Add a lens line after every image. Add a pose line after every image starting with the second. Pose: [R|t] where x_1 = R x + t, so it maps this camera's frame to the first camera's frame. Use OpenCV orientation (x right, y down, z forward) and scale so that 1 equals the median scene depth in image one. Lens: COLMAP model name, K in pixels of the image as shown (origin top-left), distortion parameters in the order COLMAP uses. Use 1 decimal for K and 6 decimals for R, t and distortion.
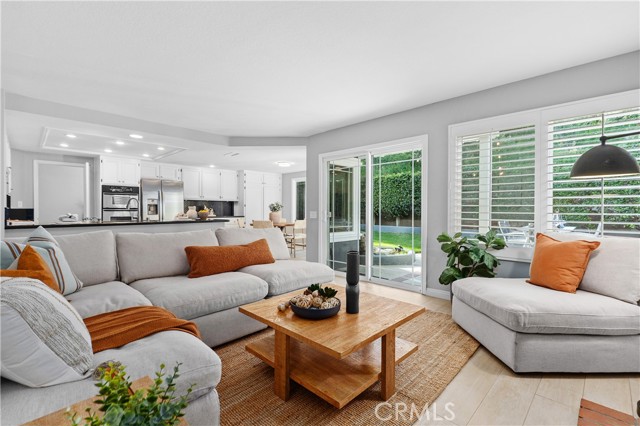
lens RADIAL K [[291.1, 0, 317.6], [0, 291.1, 213.3], [0, 0, 1]] dist [0.003706, 0.000865]
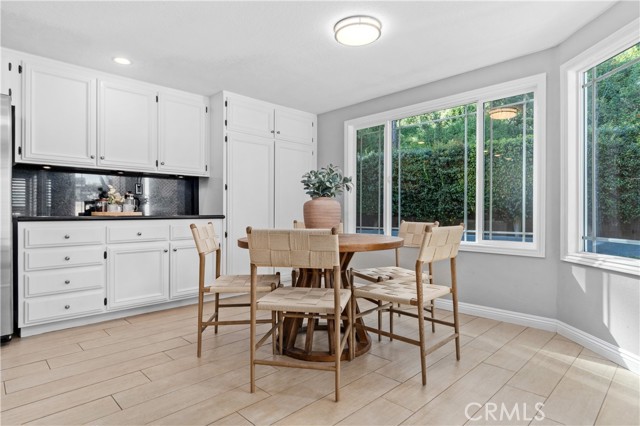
lens RADIAL K [[353.9, 0, 320.9], [0, 353.9, 210.6], [0, 0, 1]] dist [-0.003467, 0.000034]
pose [[0.999869, -0.004328, -0.015601, -0.121364], [0.004149, 0.999925, -0.011509, 0.009336], [0.015650, 0.011443, 0.999812, 0.547061]]
